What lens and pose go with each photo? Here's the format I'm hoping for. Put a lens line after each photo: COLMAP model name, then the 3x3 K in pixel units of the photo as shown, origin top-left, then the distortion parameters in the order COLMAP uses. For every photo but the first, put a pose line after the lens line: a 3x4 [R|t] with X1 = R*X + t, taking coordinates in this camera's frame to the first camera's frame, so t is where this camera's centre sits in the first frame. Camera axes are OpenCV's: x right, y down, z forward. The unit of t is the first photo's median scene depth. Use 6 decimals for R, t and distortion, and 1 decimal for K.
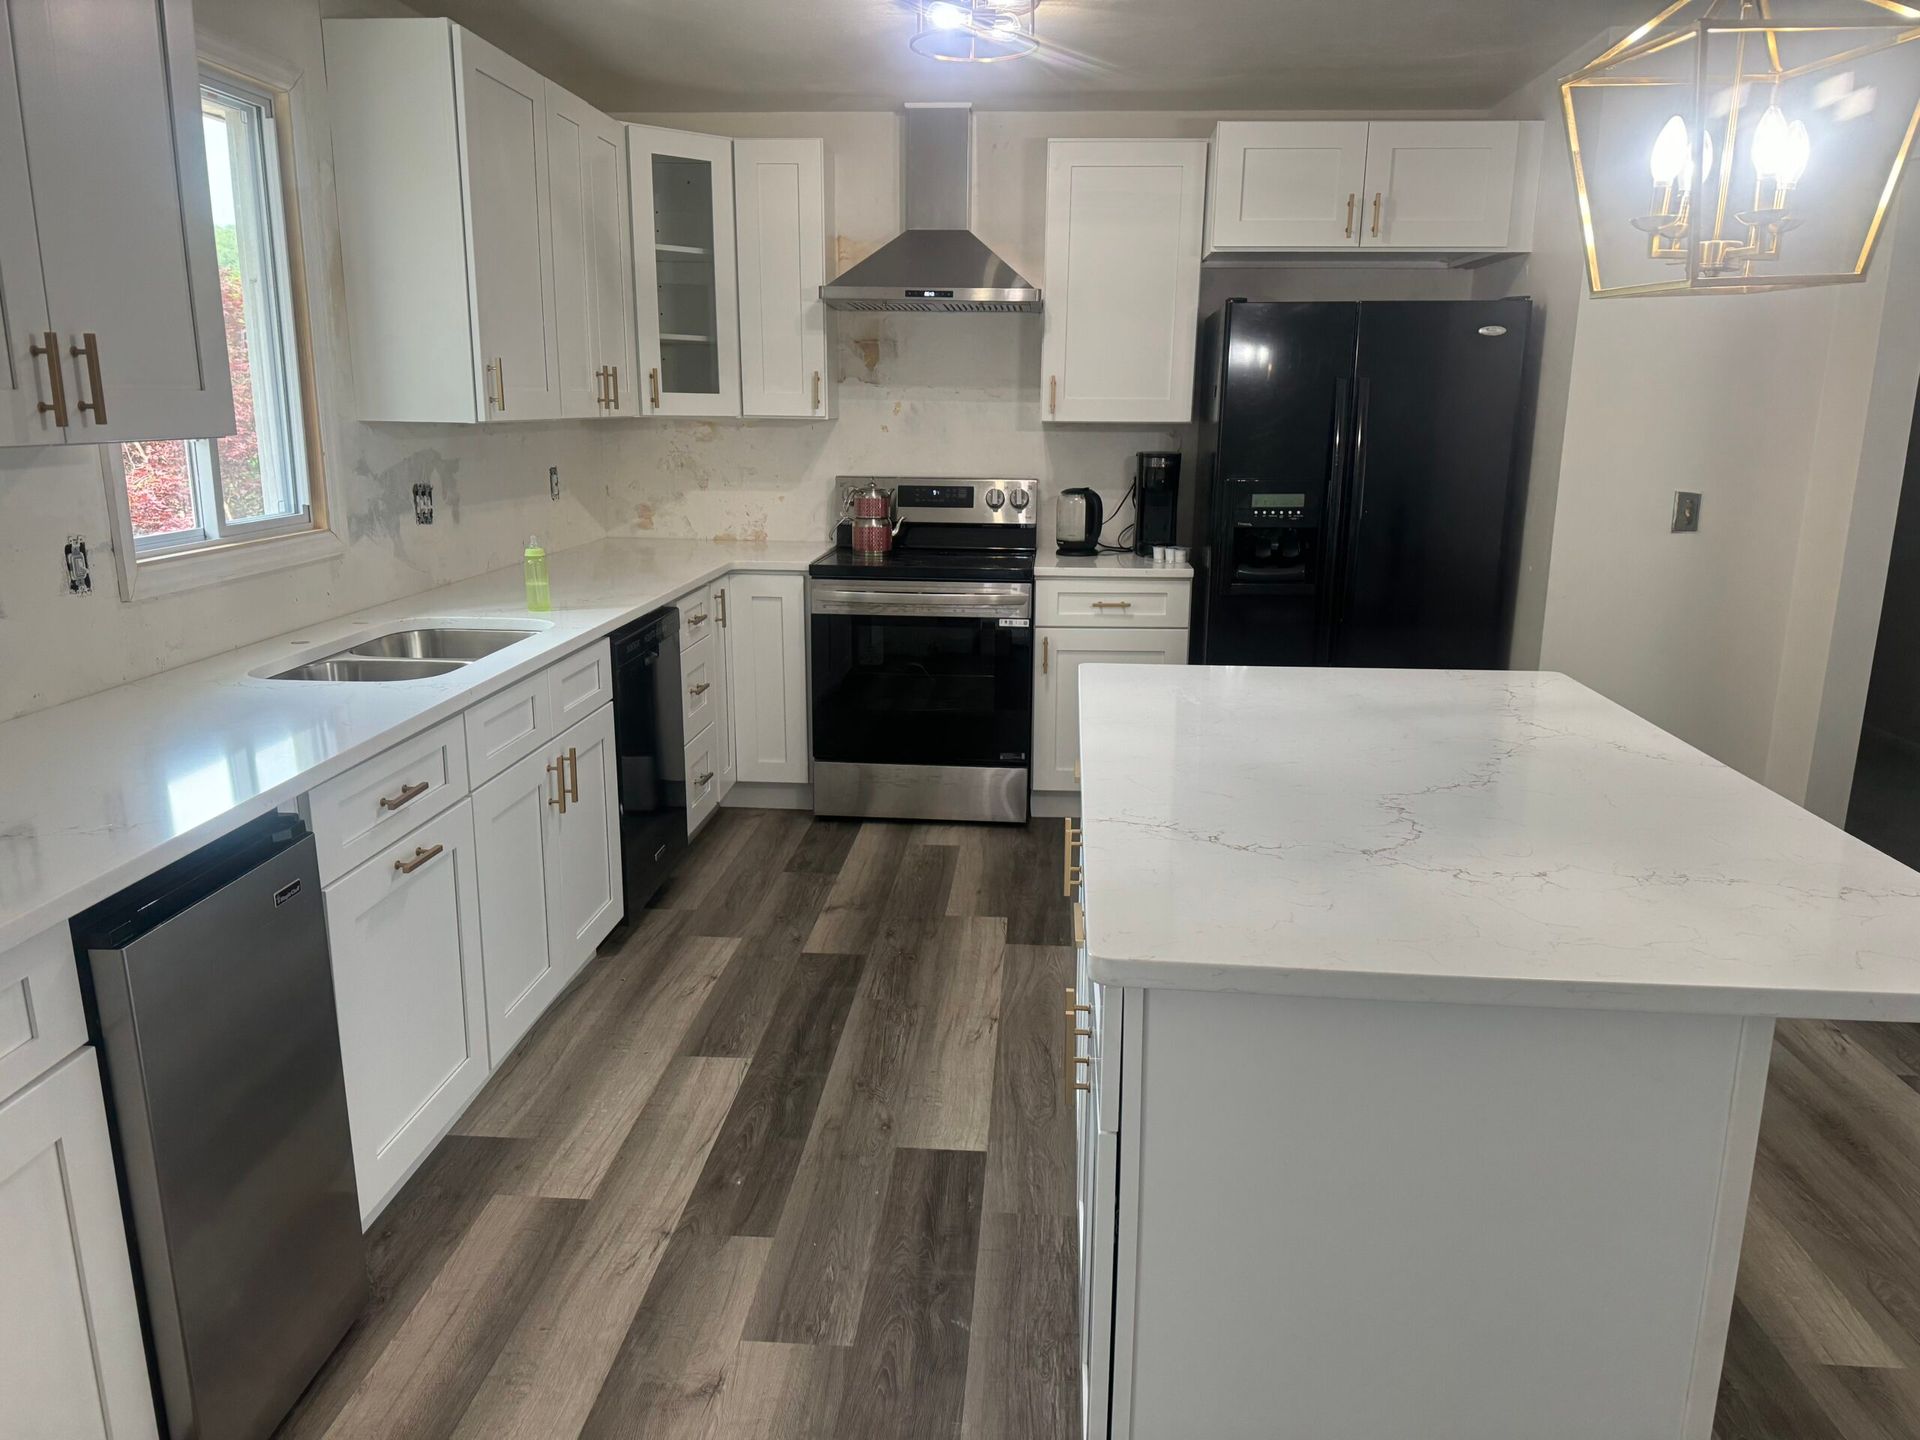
lens RADIAL K [[1366.9, 0, 964.3], [0, 1366.9, 716.6], [0, 0, 1]] dist [0.027102, -0.025107]
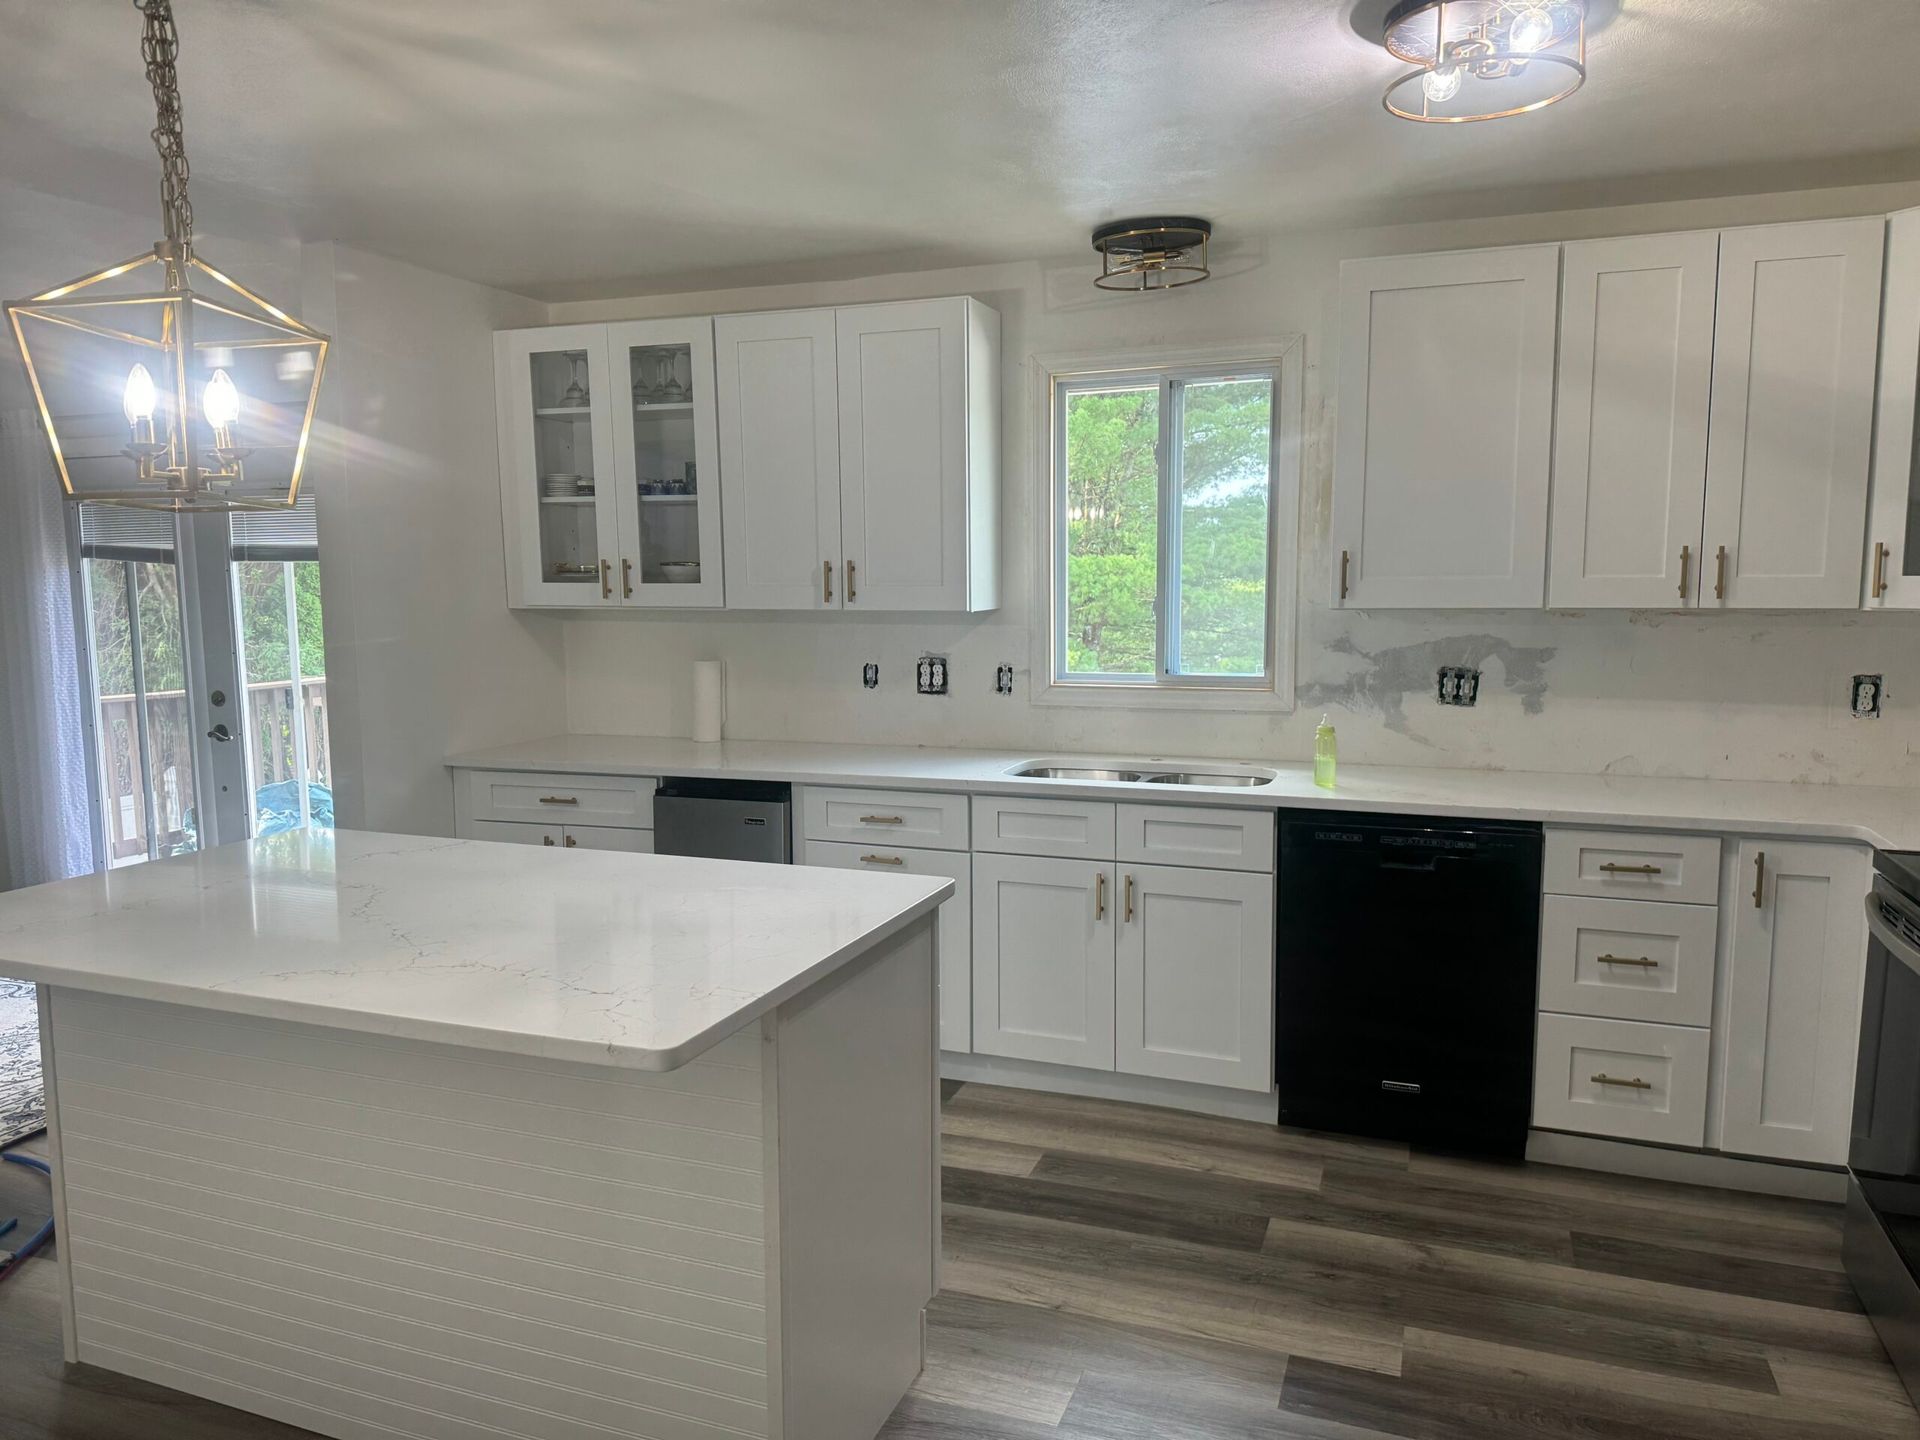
lens RADIAL K [[1366.9, 0, 963.5], [0, 1366.9, 728.4], [0, 0, 1]] dist [0.027102, -0.025107]
pose [[-0.298734, 0.110530, -0.947914, 0.759453], [-0.207045, 0.962107, 0.177435, -0.249239], [0.931606, 0.249267, -0.264530, 1.010140]]
